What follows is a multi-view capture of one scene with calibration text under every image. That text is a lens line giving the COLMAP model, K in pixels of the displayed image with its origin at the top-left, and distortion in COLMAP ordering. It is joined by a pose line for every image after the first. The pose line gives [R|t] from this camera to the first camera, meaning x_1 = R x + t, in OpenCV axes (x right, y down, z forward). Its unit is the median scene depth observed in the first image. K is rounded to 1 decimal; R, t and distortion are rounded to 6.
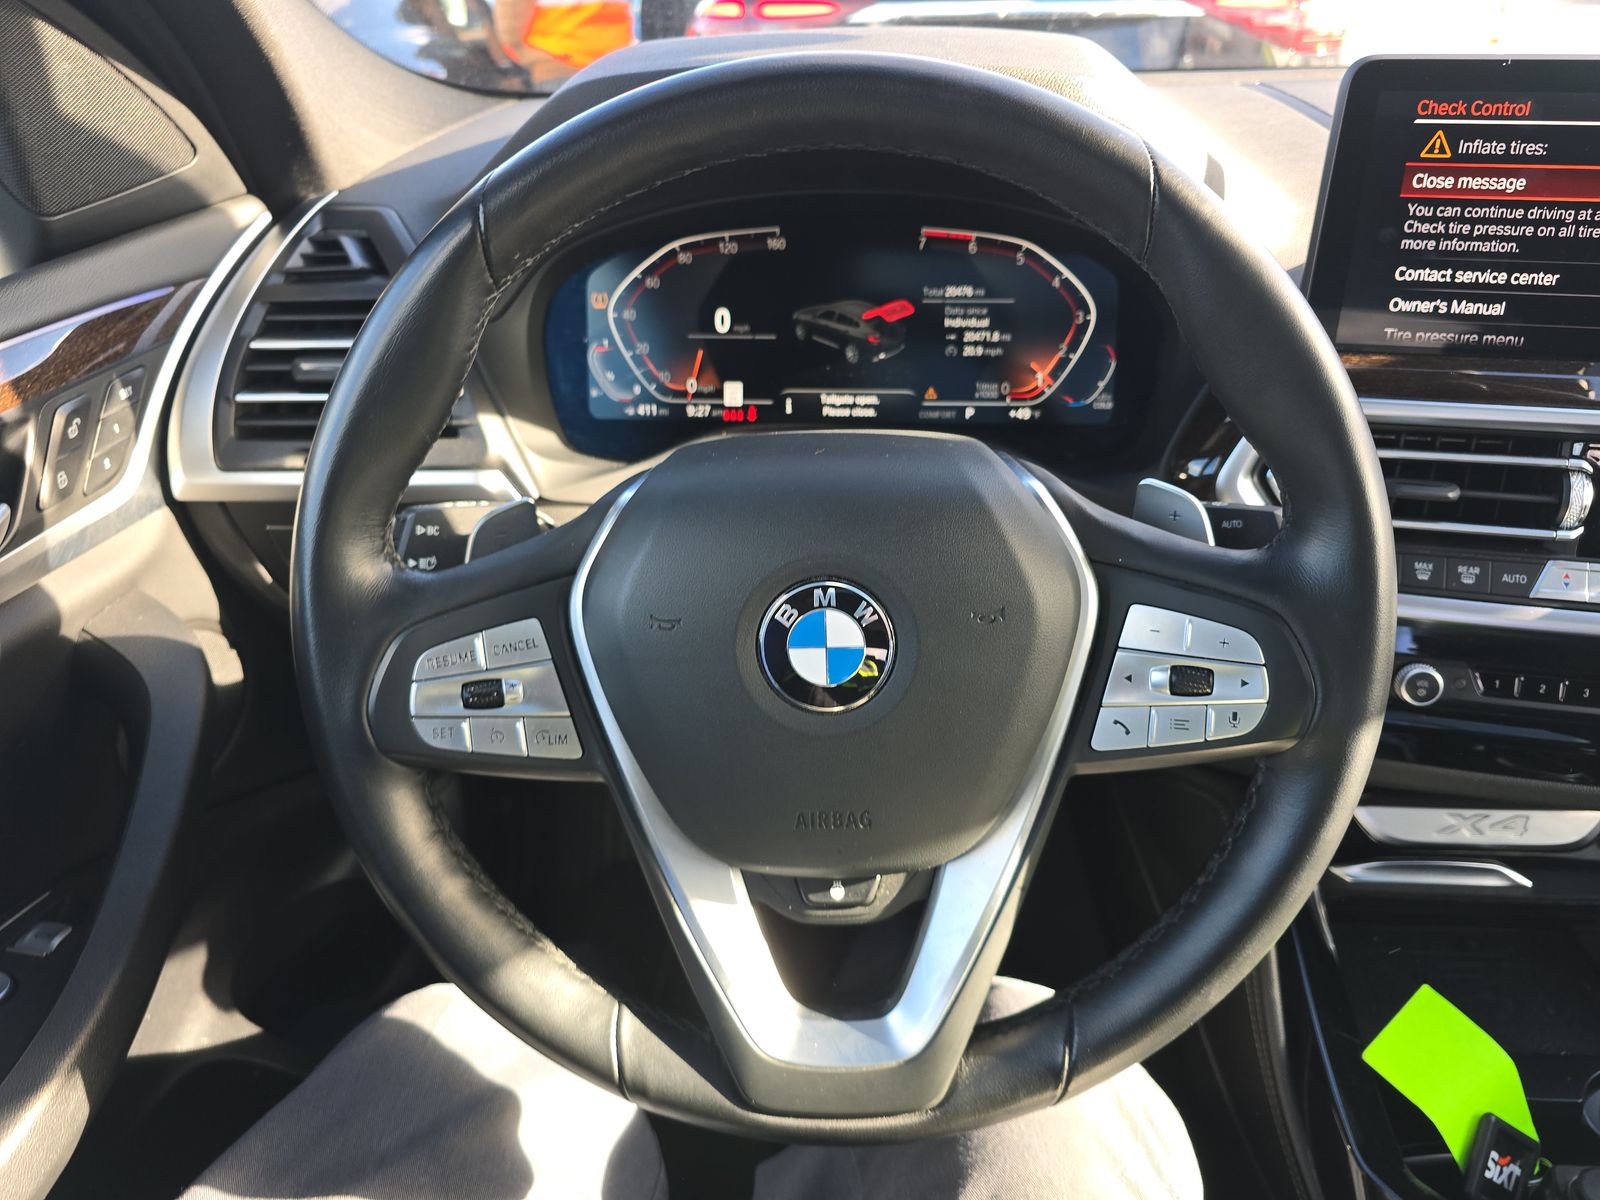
lens RADIAL K [[1207.5, 0, 804.5], [0, 1207.5, 602.0], [0, 0, 1]] dist [0.033350, -0.026006]
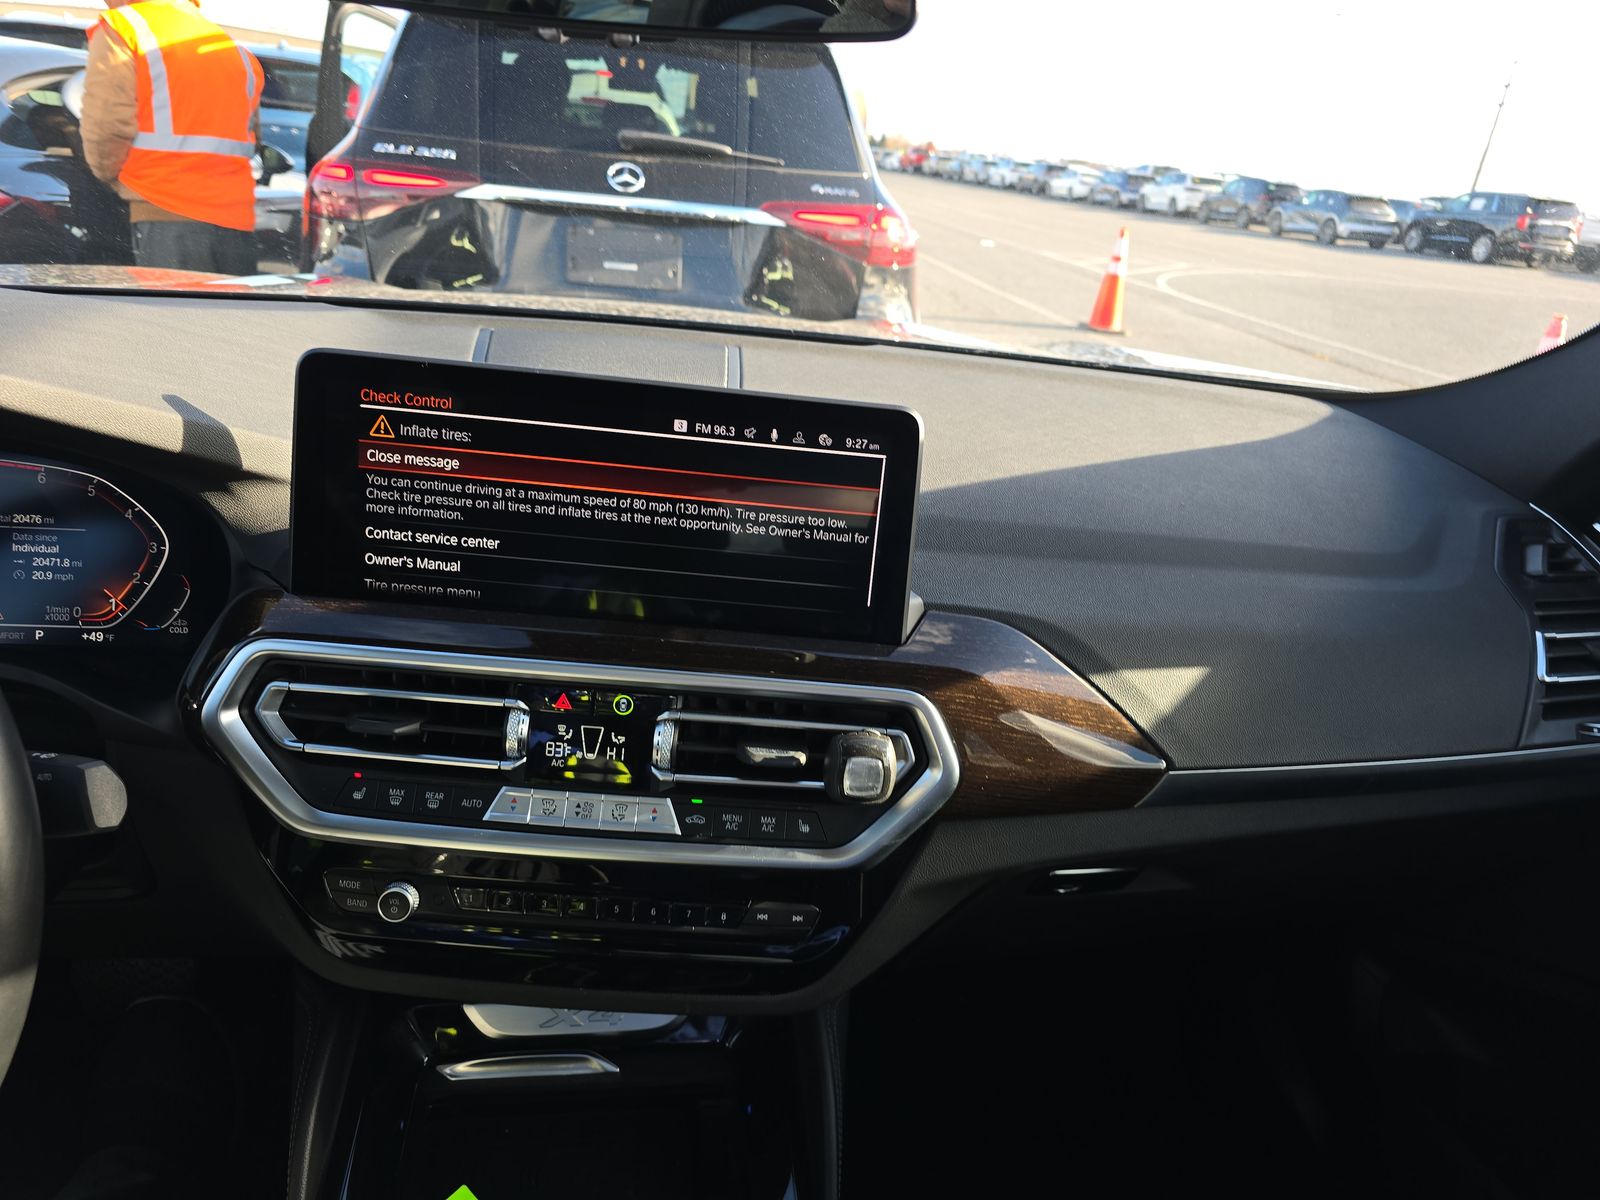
lens RADIAL K [[1207.5, 0, 797.9], [0, 1207.5, 593.9], [0, 0, 1]] dist [0.033350, -0.026006]
pose [[0.972883, 0.025731, 0.229862, 0.533108], [0.003477, 0.992054, -0.125767, -0.060110], [-0.231272, 0.123156, 0.965063, -0.148513]]
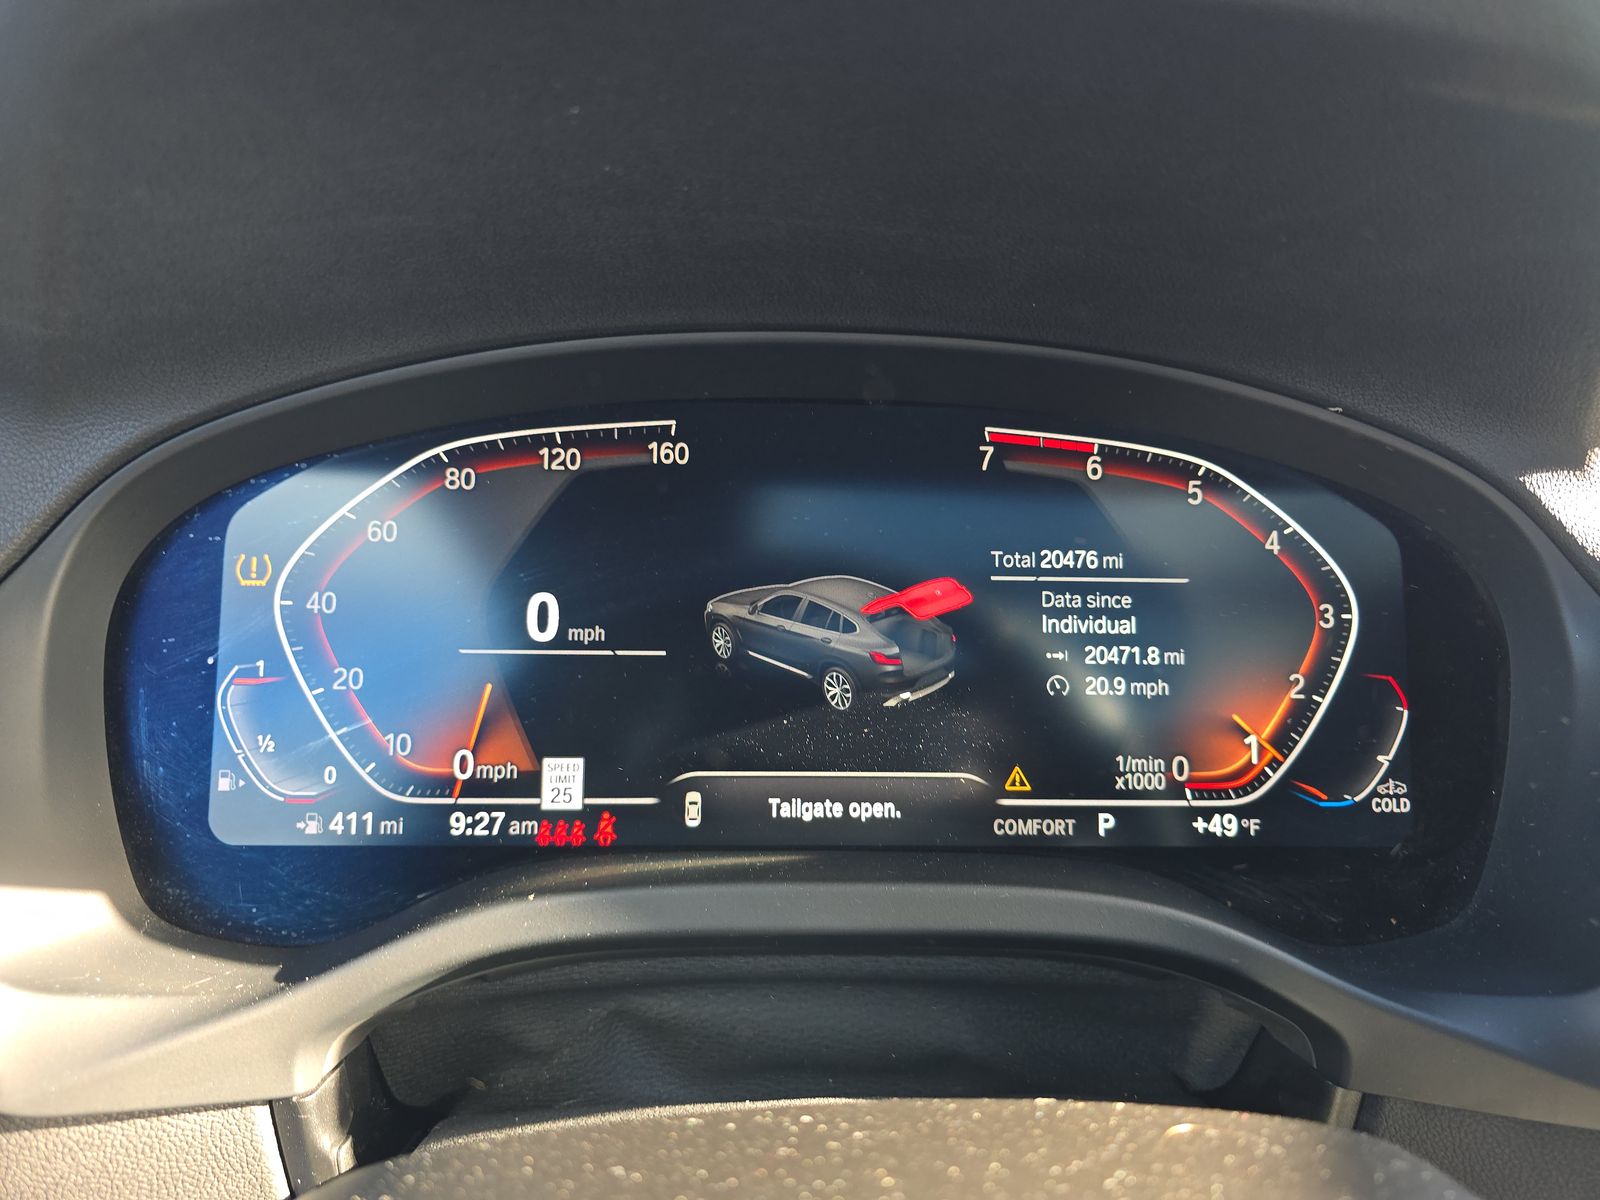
lens RADIAL K [[1207.5, 0, 811.1], [0, 1207.5, 601.9], [0, 0, 1]] dist [0.033350, -0.026006]
pose [[0.992755, 0.009492, 0.119779, -0.024267], [0.021394, 0.966982, -0.253947, -0.127294], [-0.118235, 0.254670, 0.959773, 0.579452]]
